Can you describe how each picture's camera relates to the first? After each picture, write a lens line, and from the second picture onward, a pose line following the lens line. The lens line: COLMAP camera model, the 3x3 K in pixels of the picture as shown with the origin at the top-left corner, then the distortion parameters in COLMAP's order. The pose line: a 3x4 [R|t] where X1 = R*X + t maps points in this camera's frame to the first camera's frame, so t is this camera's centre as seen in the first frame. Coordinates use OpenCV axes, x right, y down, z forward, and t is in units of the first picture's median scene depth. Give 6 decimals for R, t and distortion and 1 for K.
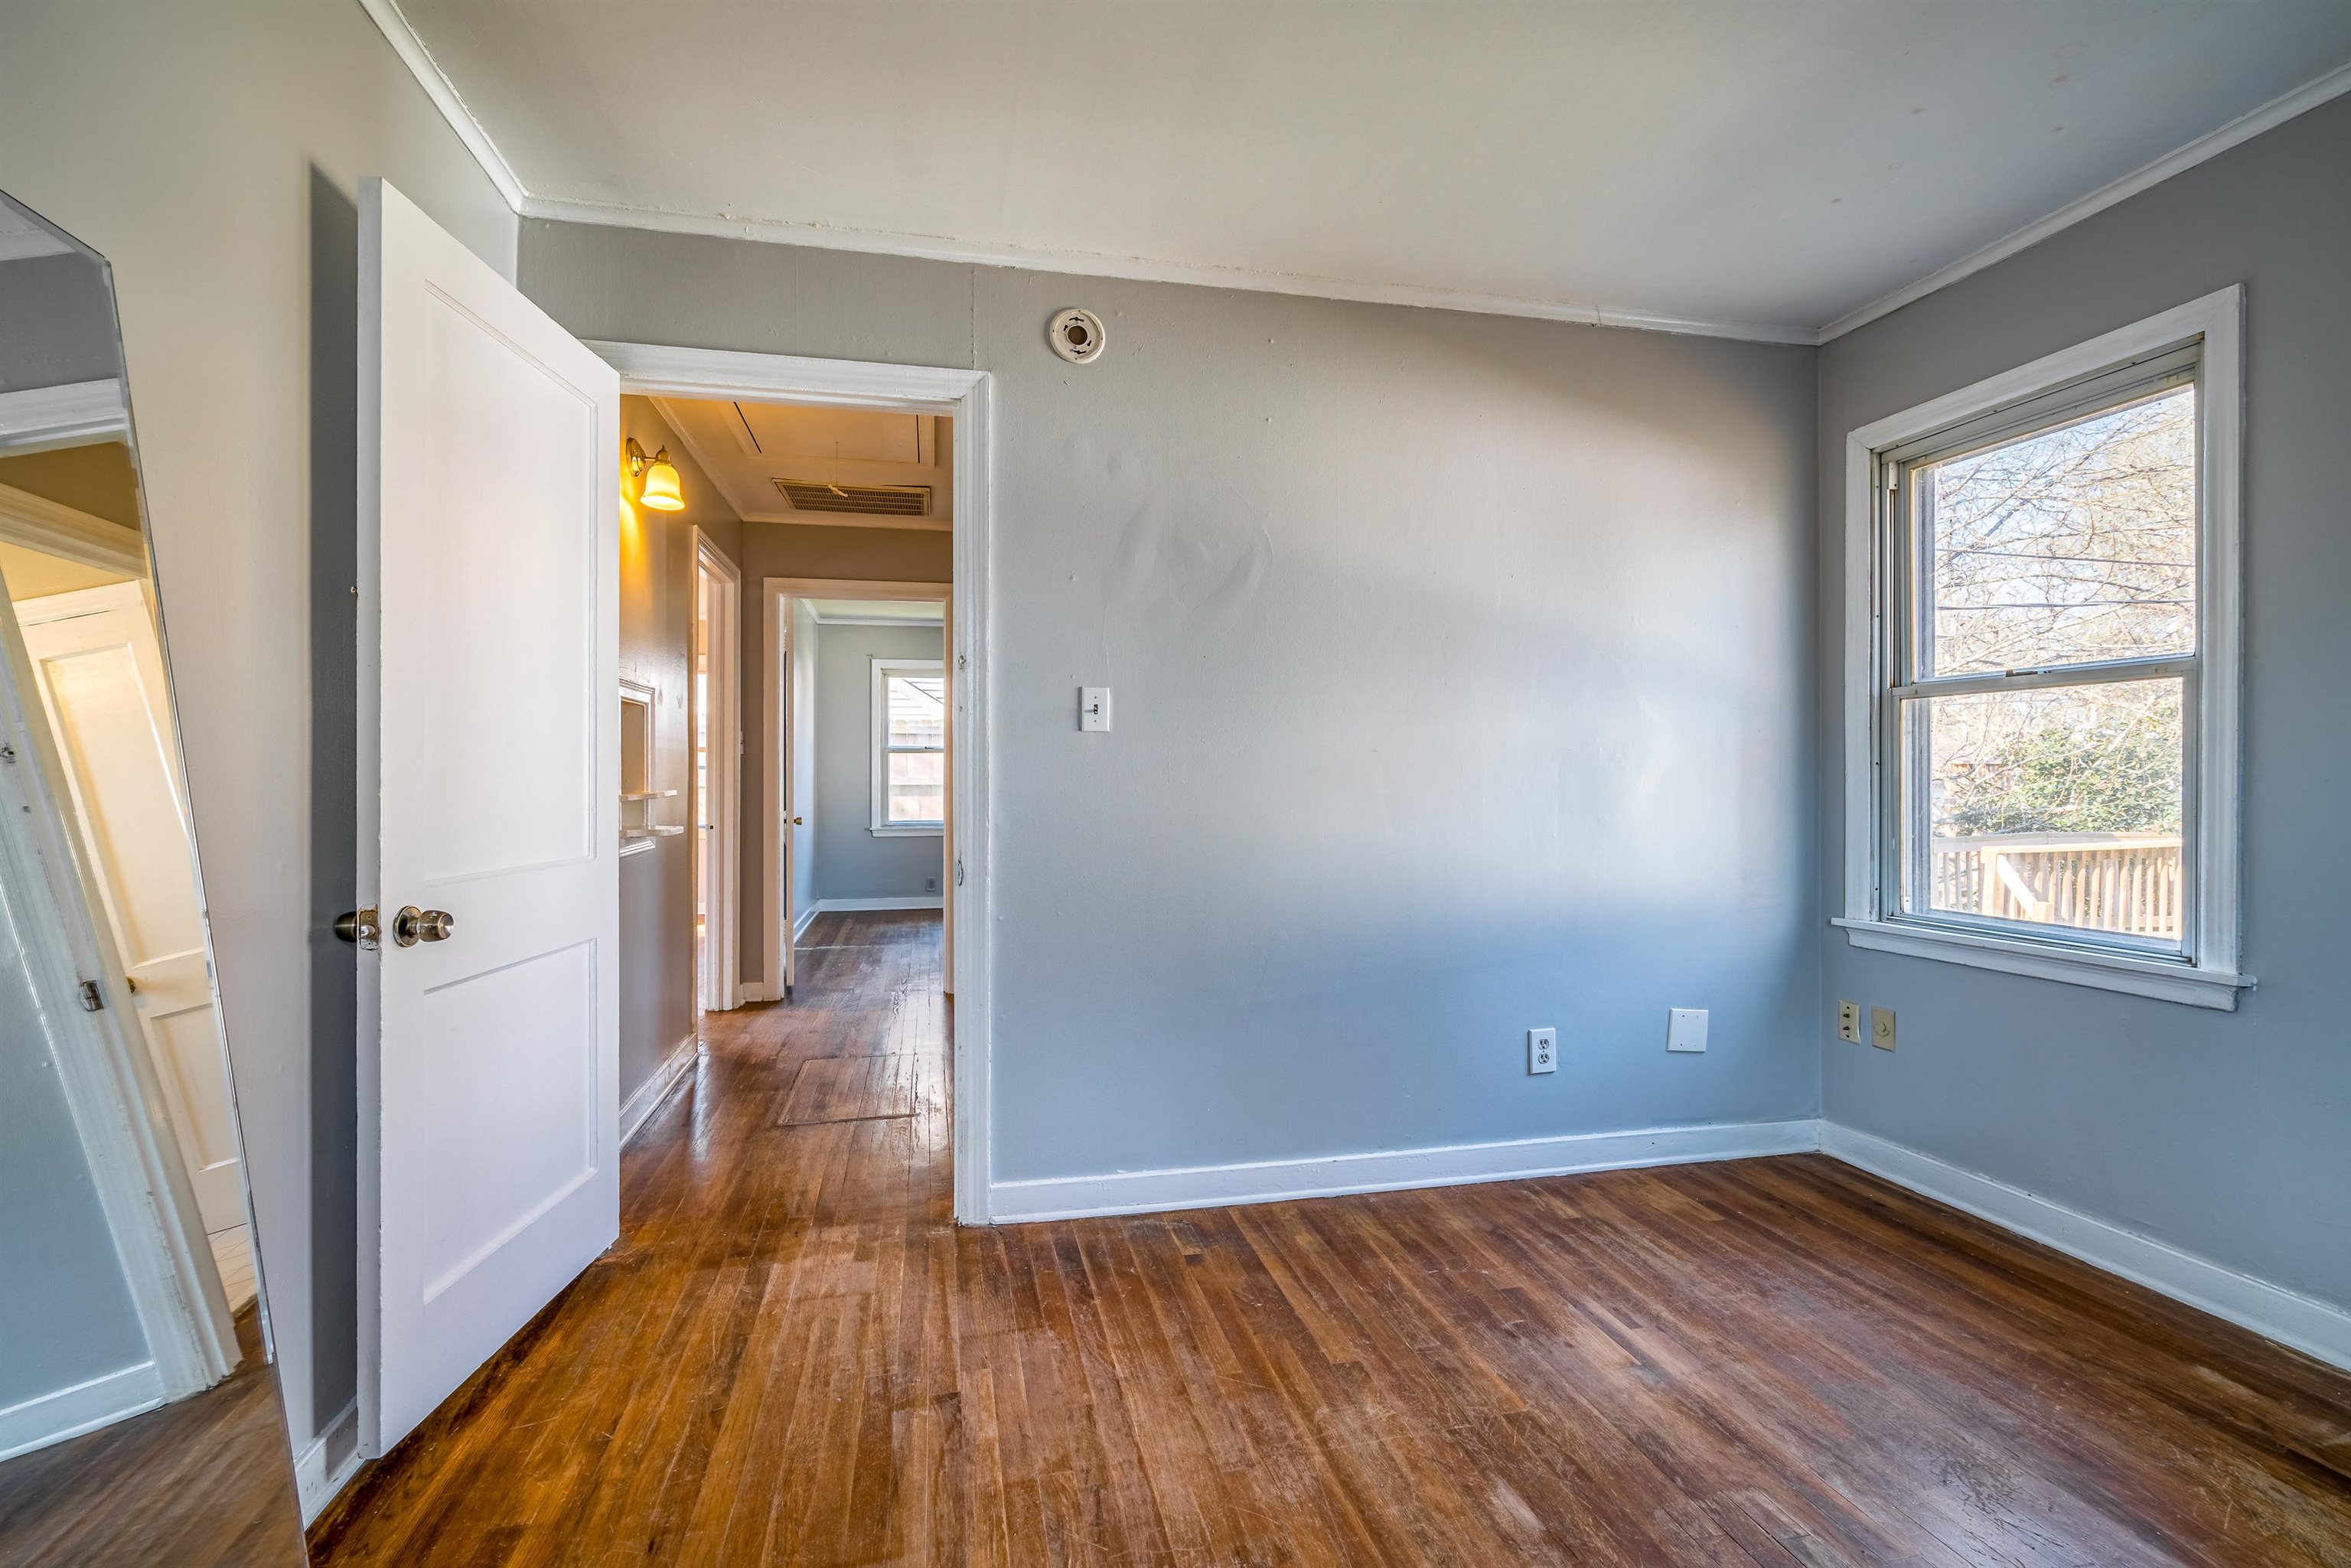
lens RADIAL K [[1054.4, 0, 1172.1], [0, 1054.4, 781.9], [0, 0, 1]] dist [-0.004350, 0.001834]
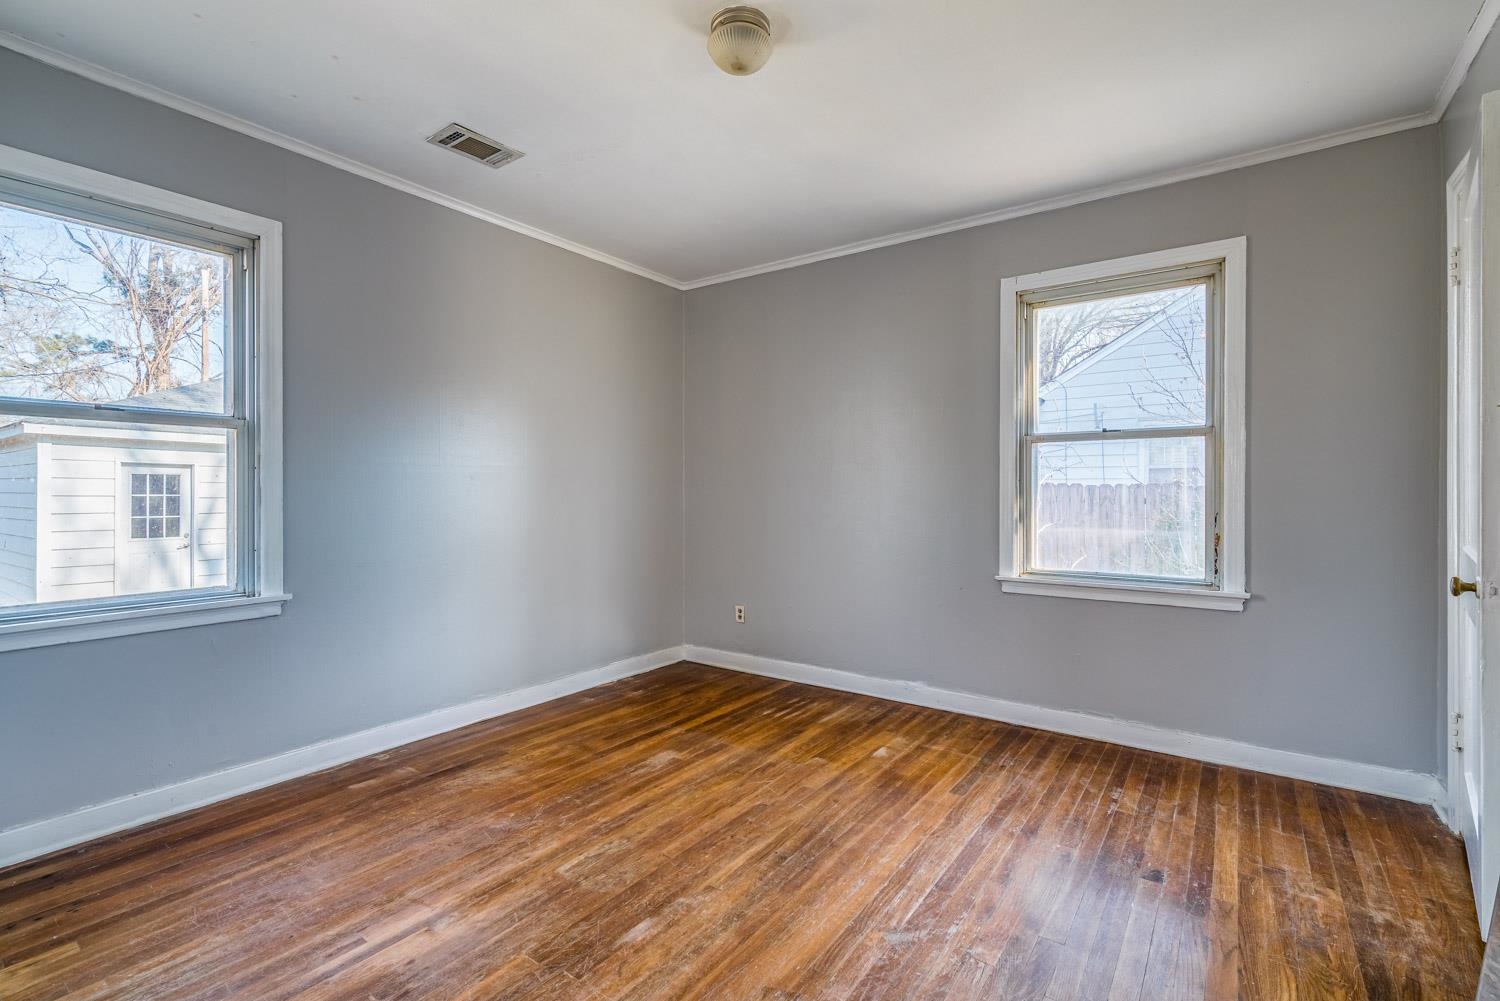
lens RADIAL K [[672.8, 0, 751.8], [0, 672.8, 501.3], [0, 0, 1]] dist [-0.004350, 0.001834]
pose [[-0.659126, -0.010843, 0.751954, -0.427484], [0.001484, 0.999875, 0.015719, 0.000973], [-0.752031, 0.011477, -0.659028, 1.158435]]
